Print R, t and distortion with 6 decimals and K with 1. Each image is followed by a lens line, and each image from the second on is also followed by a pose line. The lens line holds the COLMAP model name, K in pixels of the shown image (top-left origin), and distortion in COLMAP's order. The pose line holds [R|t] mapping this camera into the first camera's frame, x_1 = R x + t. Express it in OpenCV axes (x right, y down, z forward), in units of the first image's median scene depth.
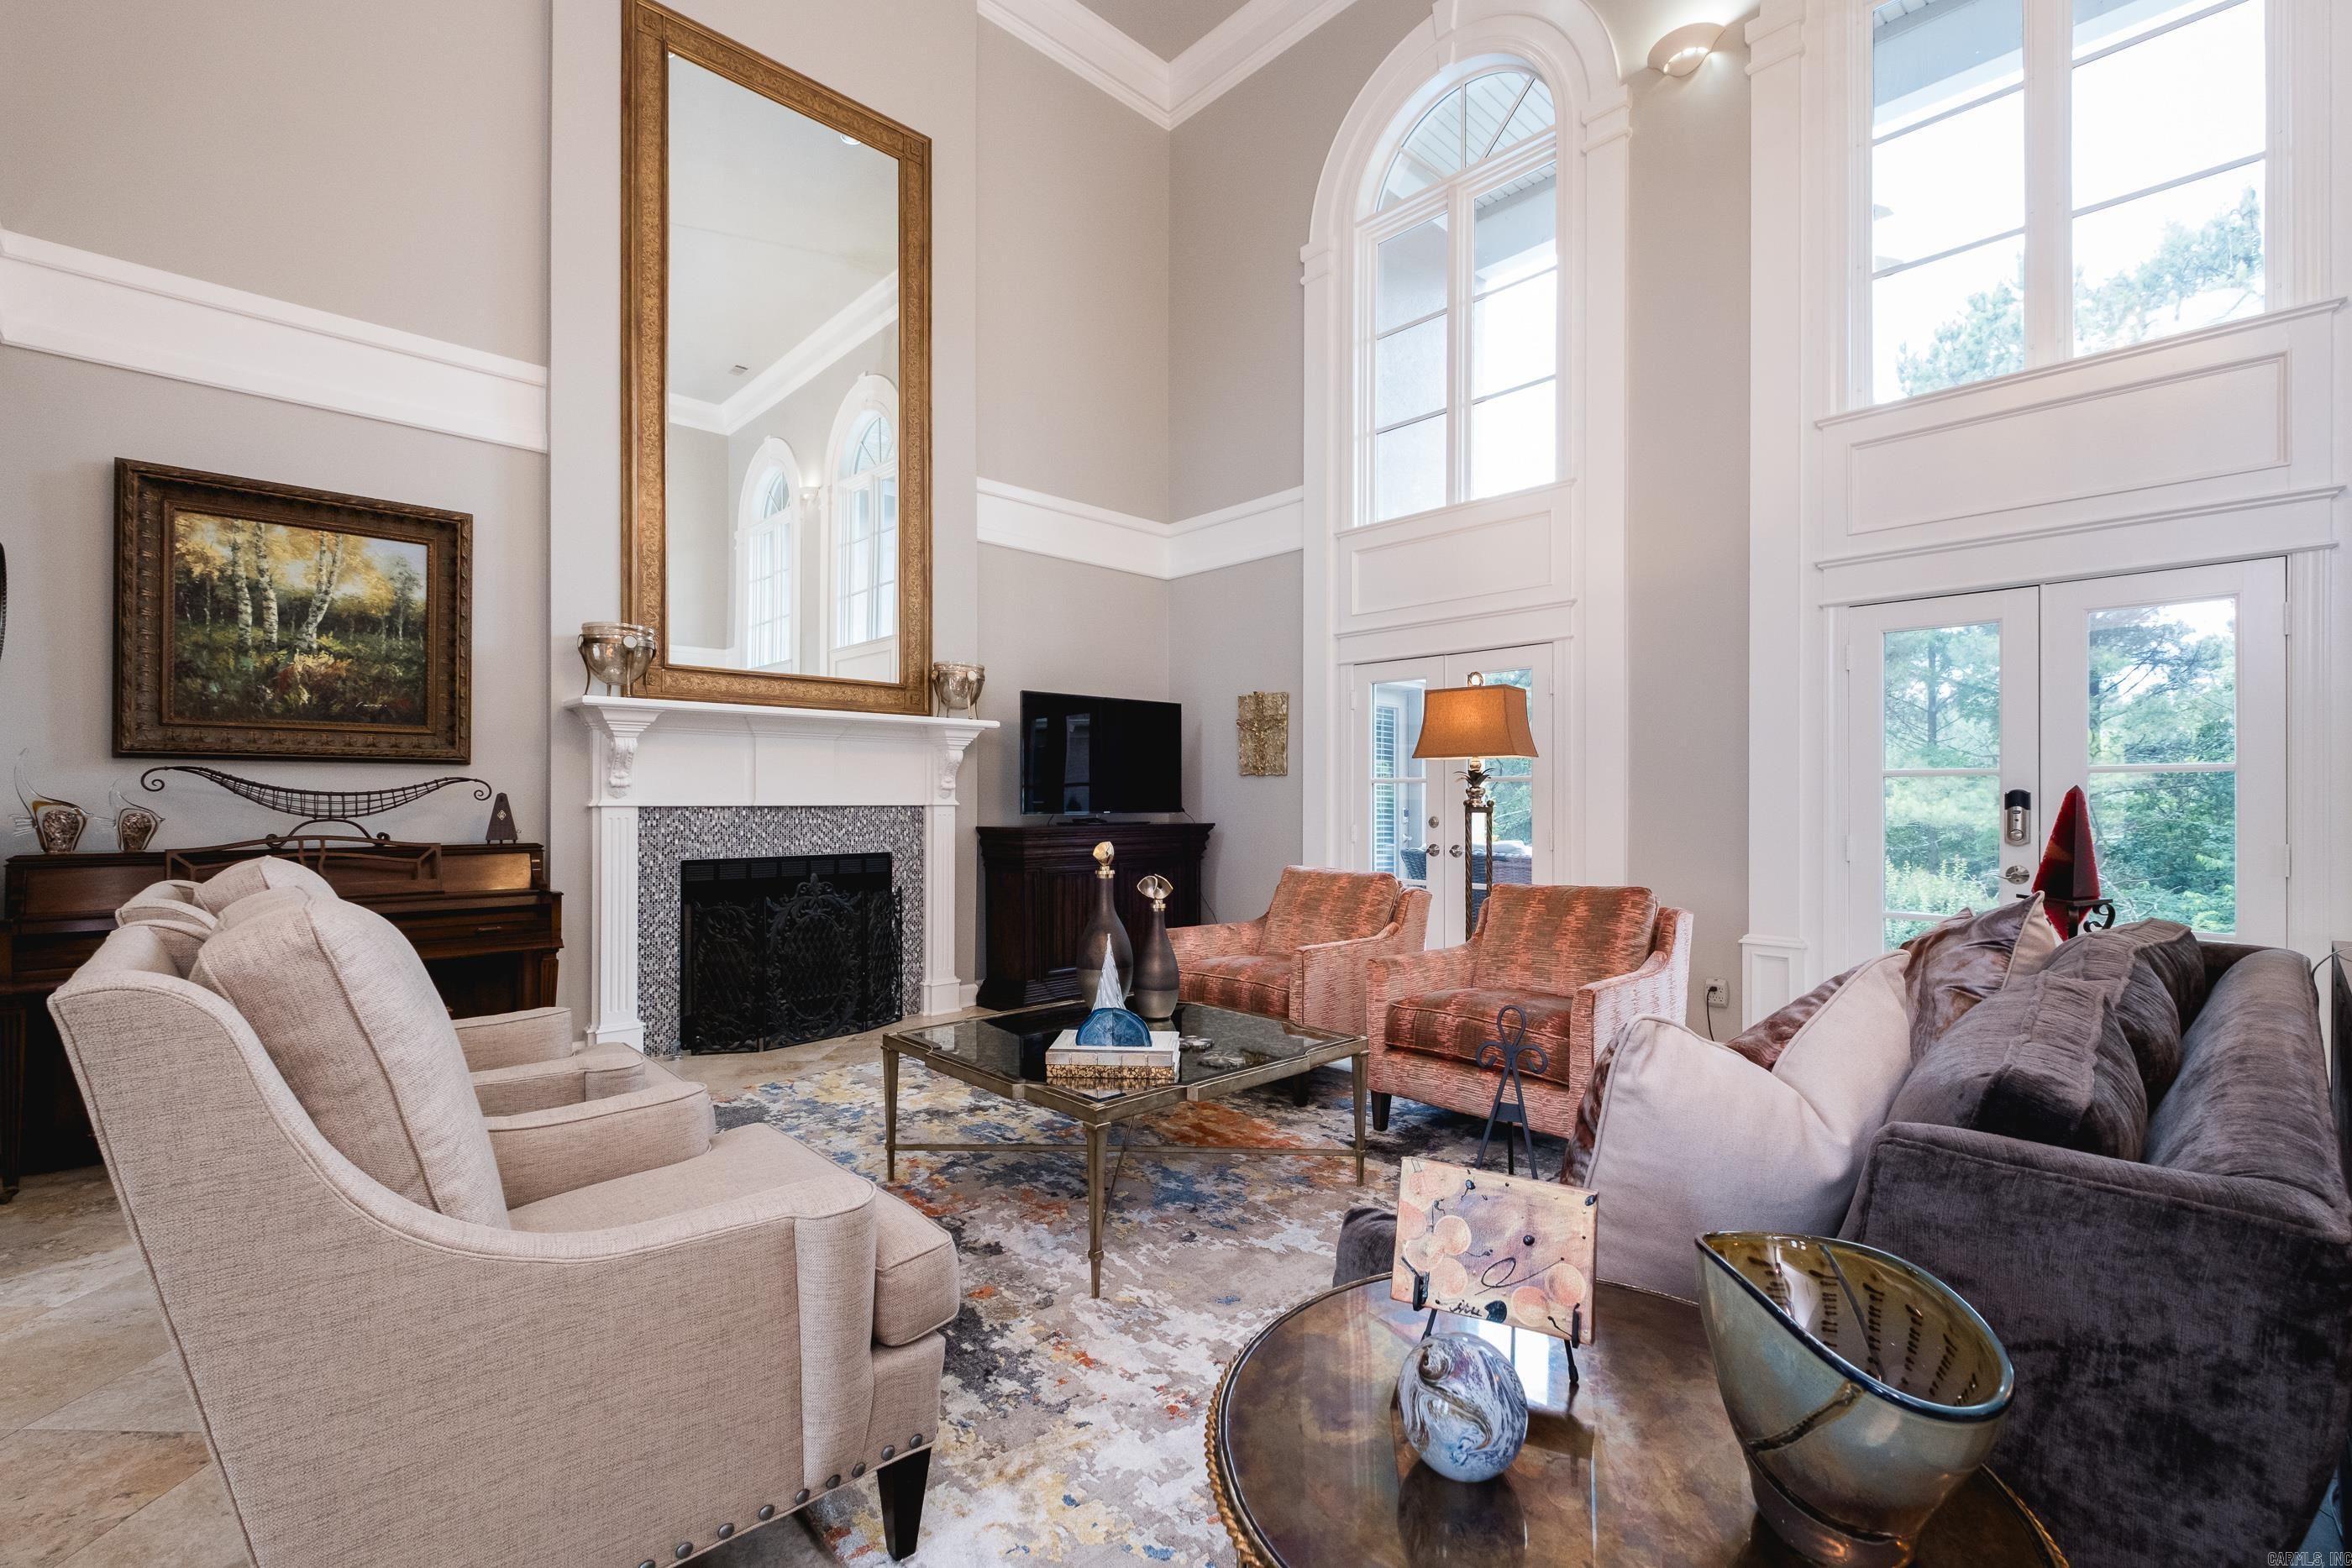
lens RADIAL K [[1006.0, 0, 1175.4], [0, 1006.0, 789.3], [0, 0, 1]] dist [0.003675, -0.002958]
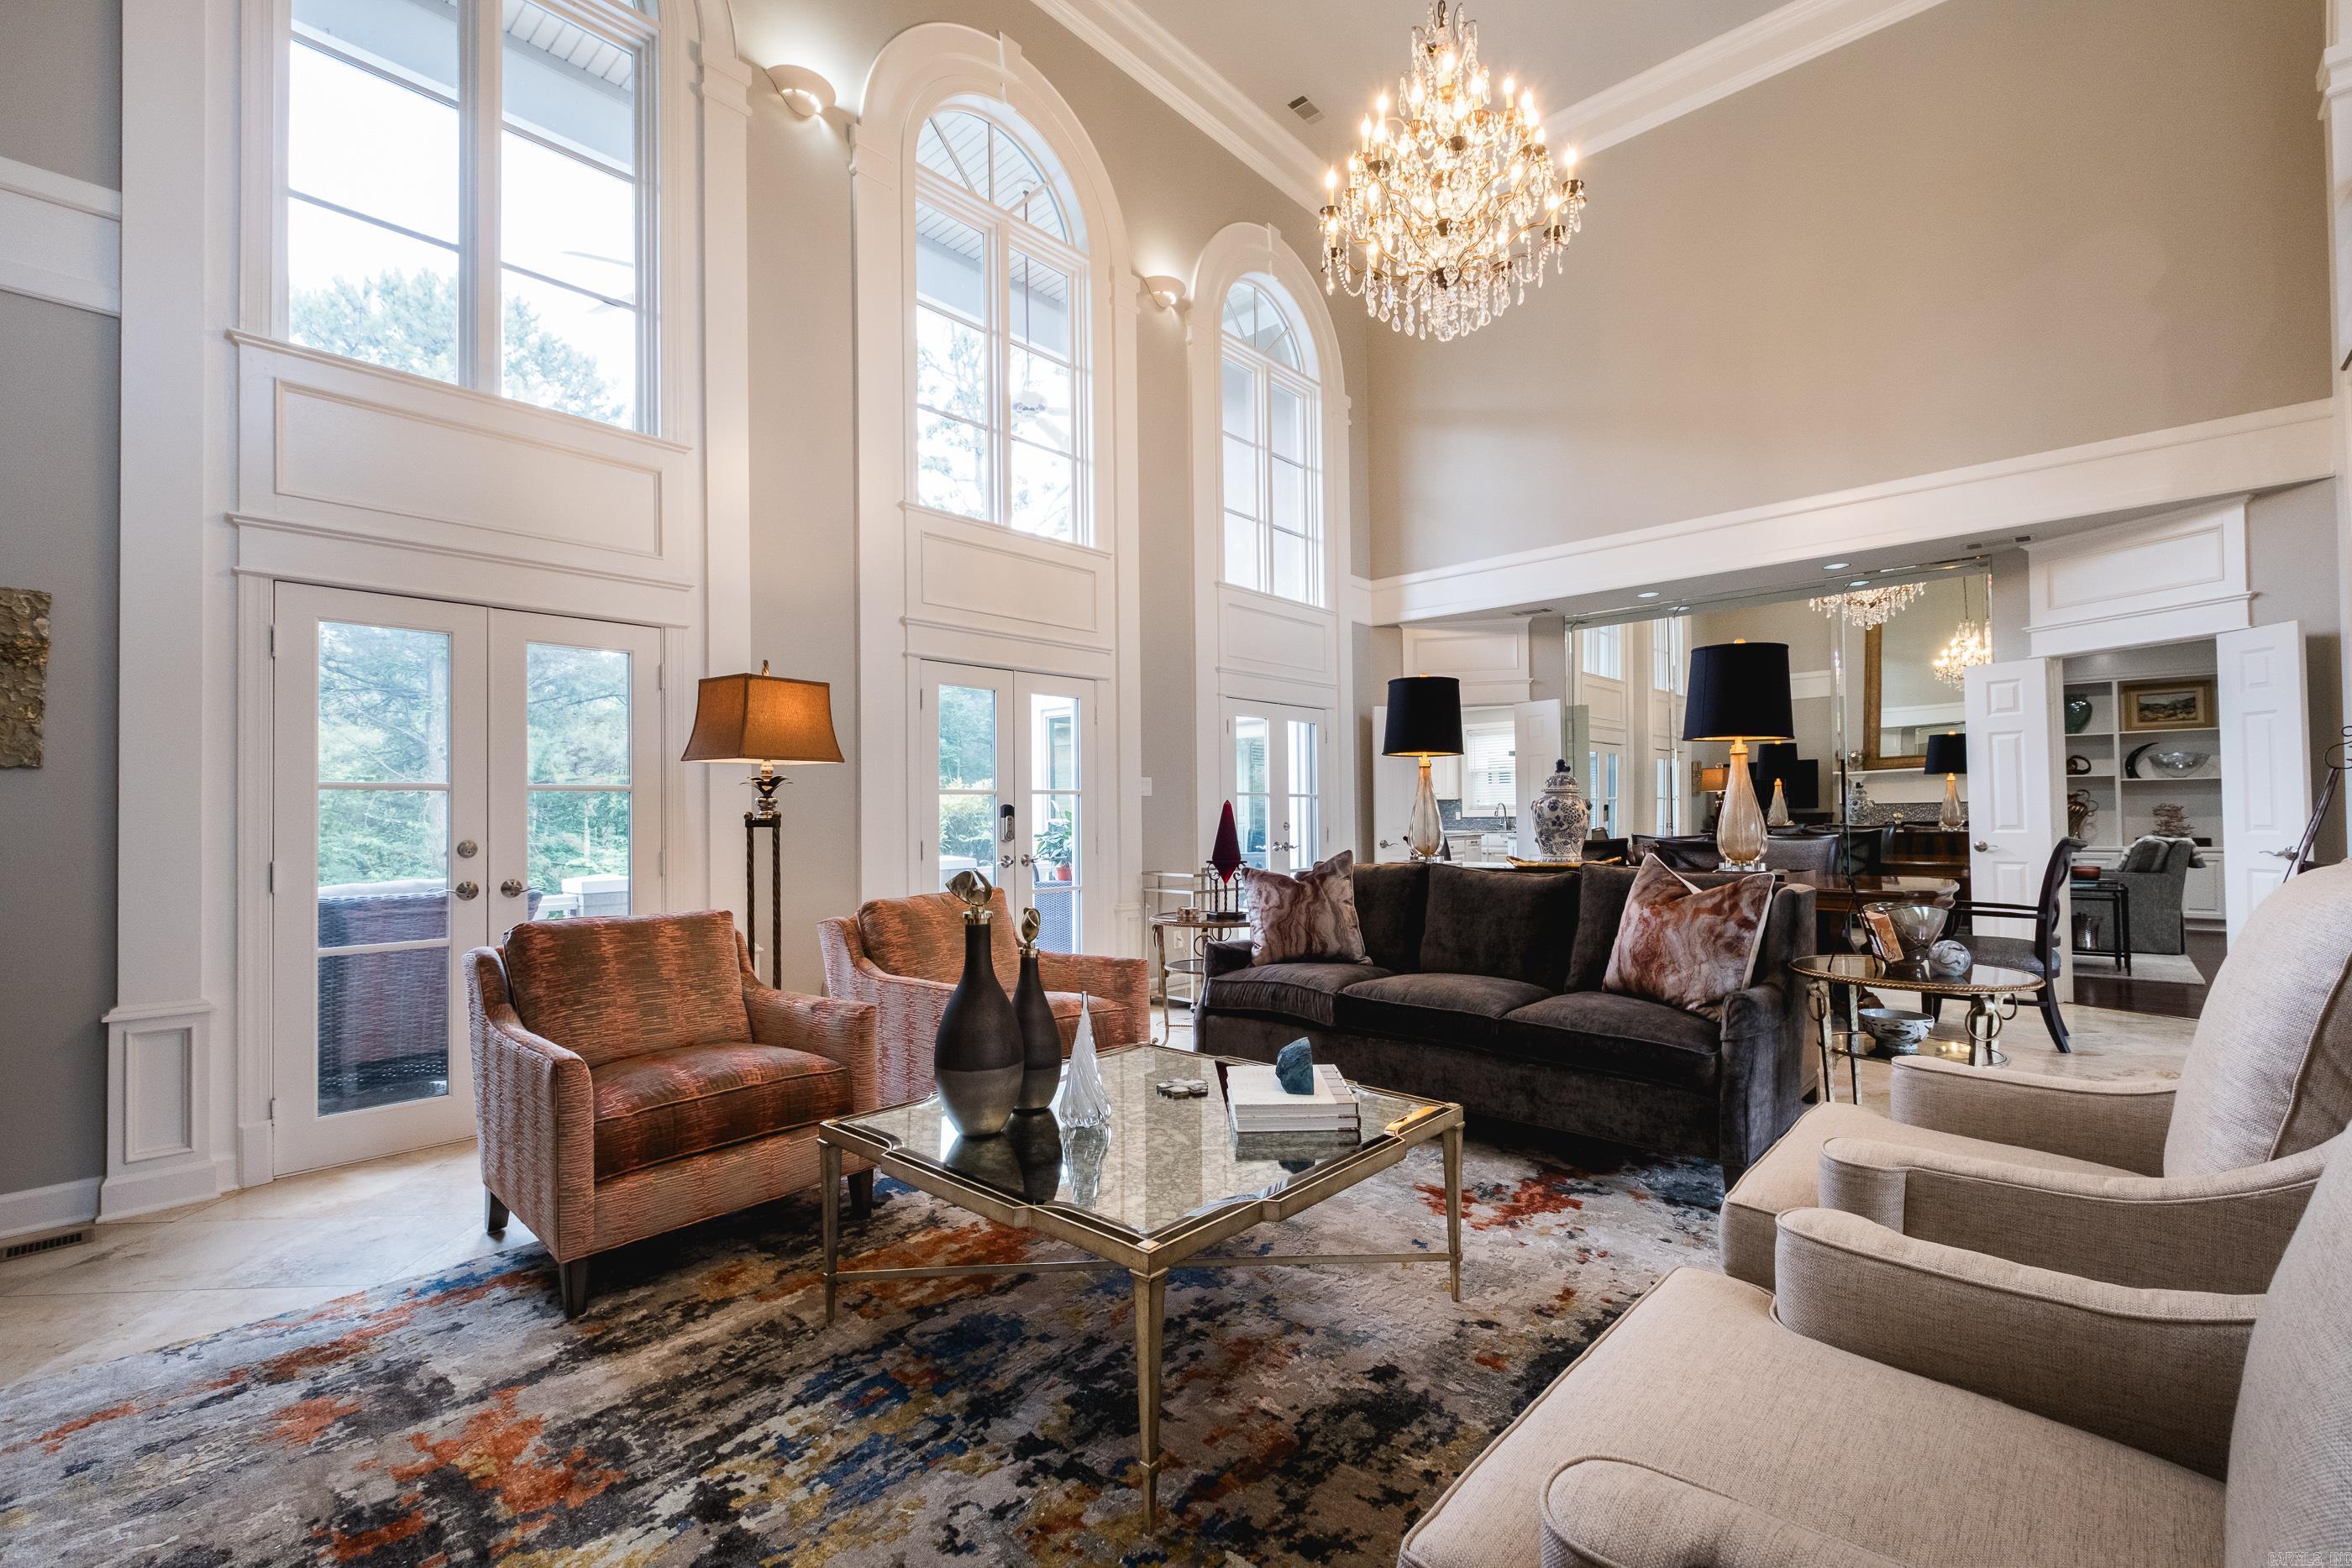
lens RADIAL K [[1006.0, 0, 1176.2], [0, 1006.0, 799.1], [0, 0, 1]] dist [0.003675, -0.002958]
pose [[-0.070056, 0.017836, 0.997384, -0.648115], [0.003649, 0.999838, -0.017624, 0.017991], [-0.997536, 0.002405, -0.070110, 0.824360]]
